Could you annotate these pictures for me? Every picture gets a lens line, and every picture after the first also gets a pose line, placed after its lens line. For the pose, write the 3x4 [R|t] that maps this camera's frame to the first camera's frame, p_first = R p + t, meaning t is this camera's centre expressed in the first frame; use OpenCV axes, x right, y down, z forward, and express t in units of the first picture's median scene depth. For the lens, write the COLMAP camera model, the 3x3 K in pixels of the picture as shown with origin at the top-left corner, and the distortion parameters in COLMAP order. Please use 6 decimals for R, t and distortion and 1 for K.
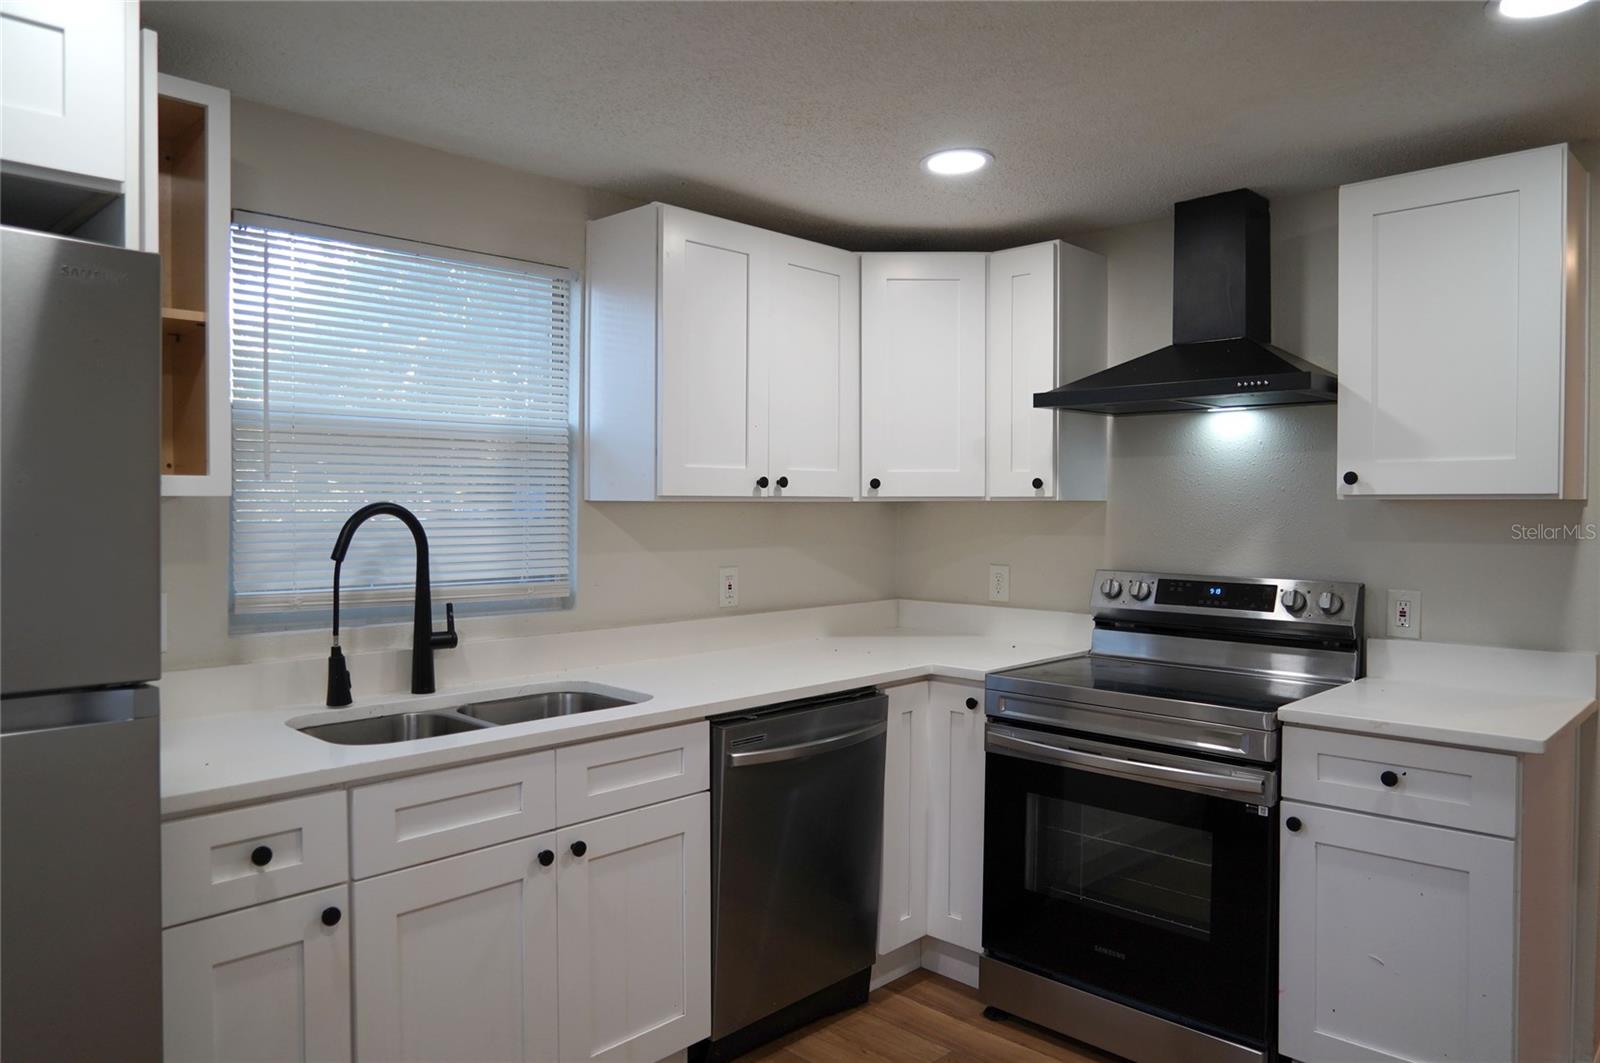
lens RADIAL K [[1077.5, 0, 797.1], [0, 1077.5, 521.9], [0, 0, 1]] dist [-0.003074, -0.000447]
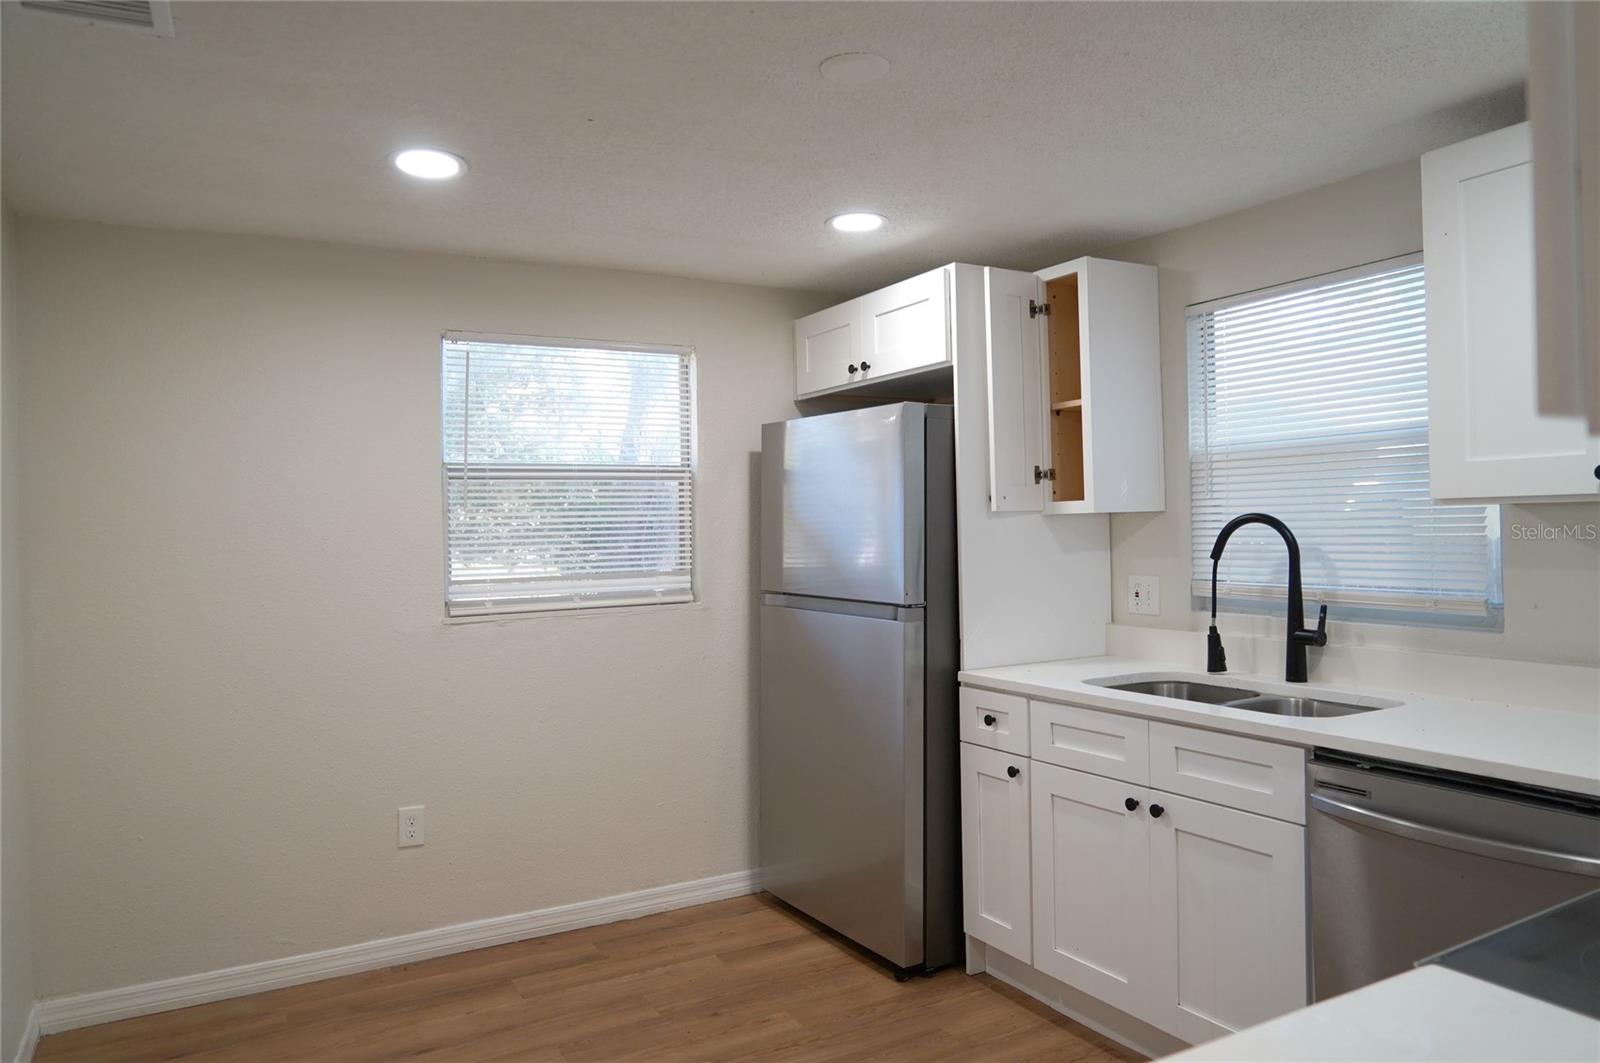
lens RADIAL K [[1077.5, 0, 796.9], [0, 1077.5, 531.7], [0, 0, 1]] dist [-0.003074, -0.000447]
pose [[-0.277561, 0.004638, -0.960697, 0.937463], [0.002745, 0.999988, 0.004034, -0.004177], [0.960704, -0.001517, -0.277570, 0.869544]]
